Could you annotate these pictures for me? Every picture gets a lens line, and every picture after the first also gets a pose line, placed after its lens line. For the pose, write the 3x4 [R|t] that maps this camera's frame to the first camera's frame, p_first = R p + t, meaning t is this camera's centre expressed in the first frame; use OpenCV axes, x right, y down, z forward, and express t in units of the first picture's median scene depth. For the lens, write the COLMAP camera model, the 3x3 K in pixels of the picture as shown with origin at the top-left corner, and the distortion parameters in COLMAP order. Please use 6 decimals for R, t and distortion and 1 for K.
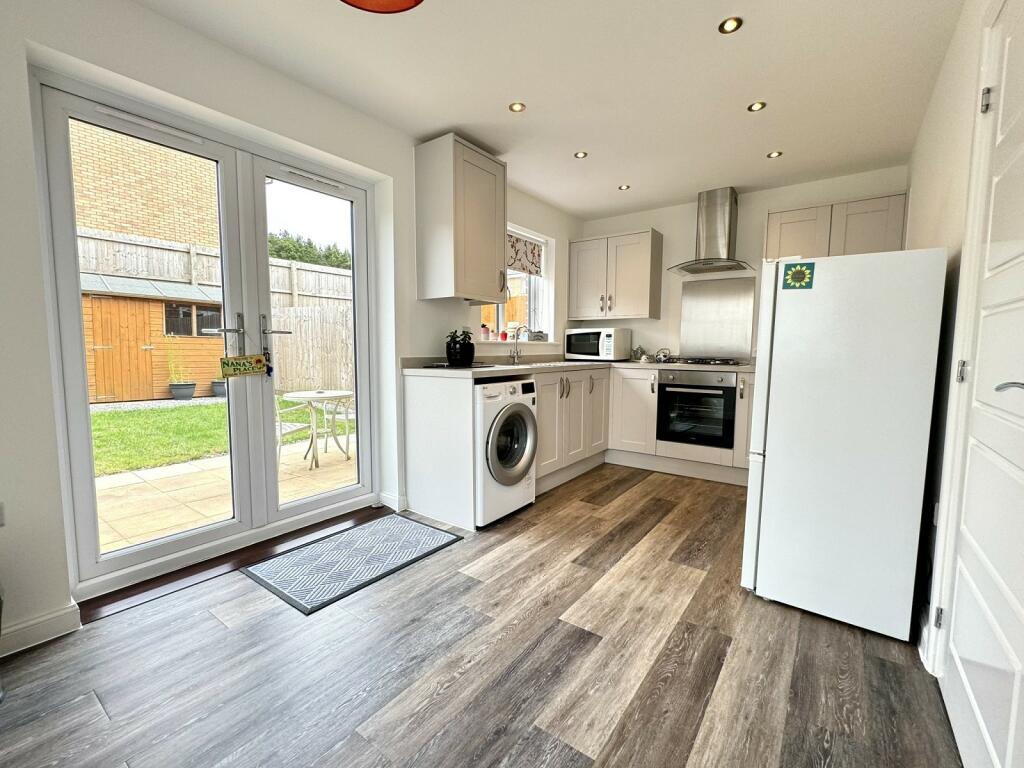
lens RADIAL K [[447.1, 0, 512.0], [0, 447.1, 384.0], [0, 0, 1]] dist [0.000675, 0.000209]
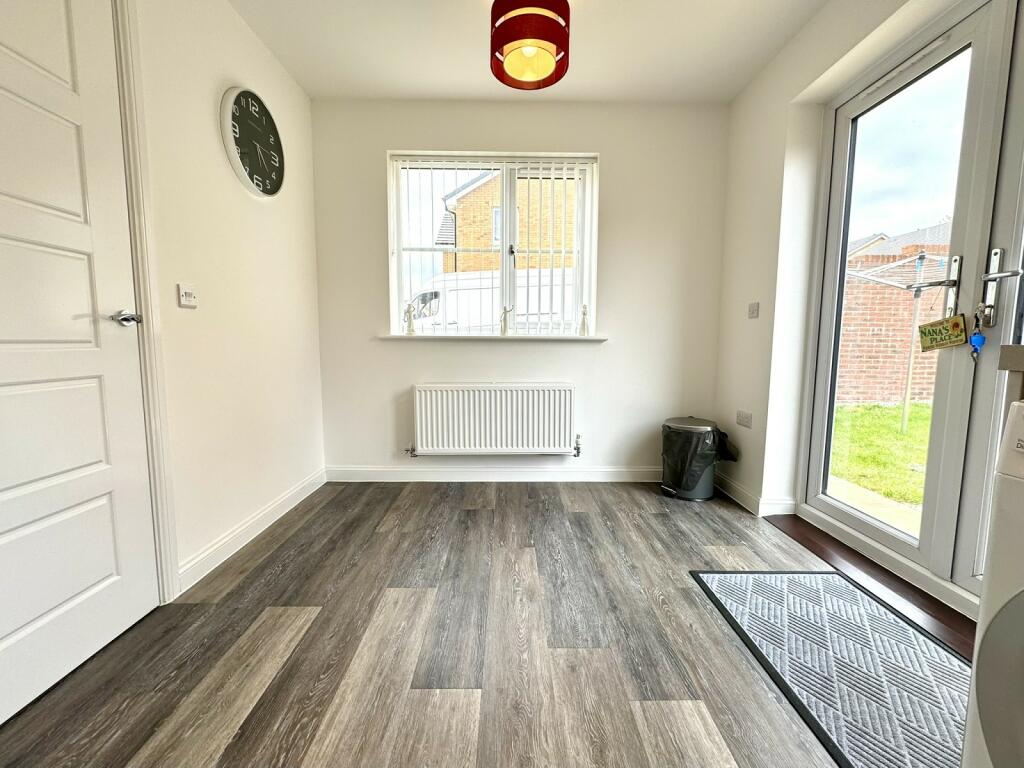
lens RADIAL K [[409.1, 0, 512.0], [0, 409.1, 384.0], [0, 0, 1]] dist [-0.001134, 0.000092]
pose [[-0.792142, 0.055419, -0.607815, 1.138286], [-0.057790, 0.984584, 0.165088, -0.112115], [0.607594, 0.165898, -0.776728, 3.879847]]
